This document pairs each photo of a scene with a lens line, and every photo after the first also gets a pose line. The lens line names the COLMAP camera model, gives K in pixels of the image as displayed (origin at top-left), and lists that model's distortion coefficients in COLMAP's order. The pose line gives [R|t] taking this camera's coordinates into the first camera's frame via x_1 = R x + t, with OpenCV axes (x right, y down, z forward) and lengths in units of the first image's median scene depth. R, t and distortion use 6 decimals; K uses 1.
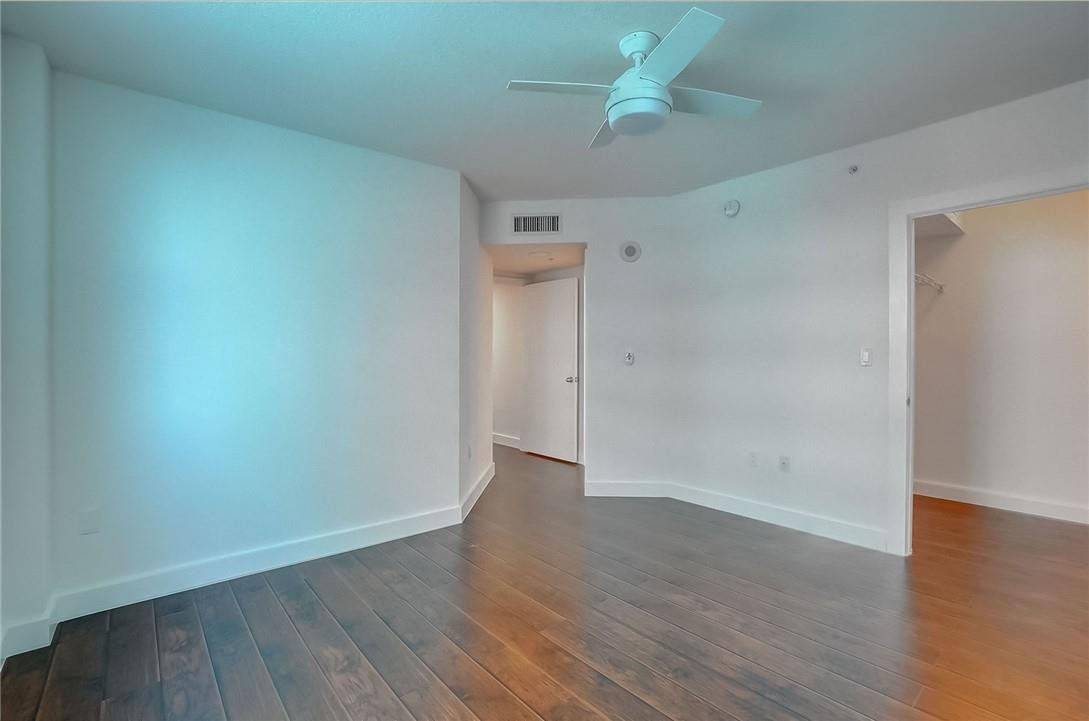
lens RADIAL K [[492.5, 0, 544.5], [0, 492.5, 360.5], [0, 0, 1]] dist [-0.000084, -0.000040]
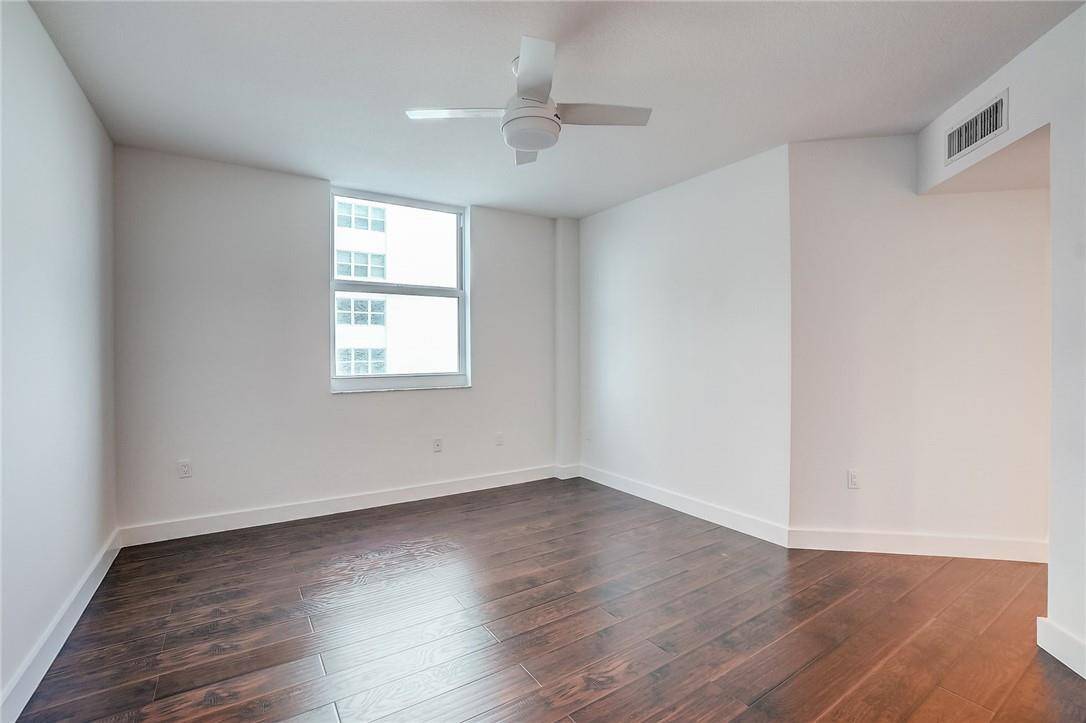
lens RADIAL K [[473.5, 0, 542.1], [0, 473.5, 357.8], [0, 0, 1]] dist [-0.002489, -0.001121]
pose [[-0.124249, 0.002288, -0.992248, 1.100772], [-0.004248, 0.999987, 0.002838, -0.015442], [0.992242, 0.004568, -0.124238, 1.022725]]
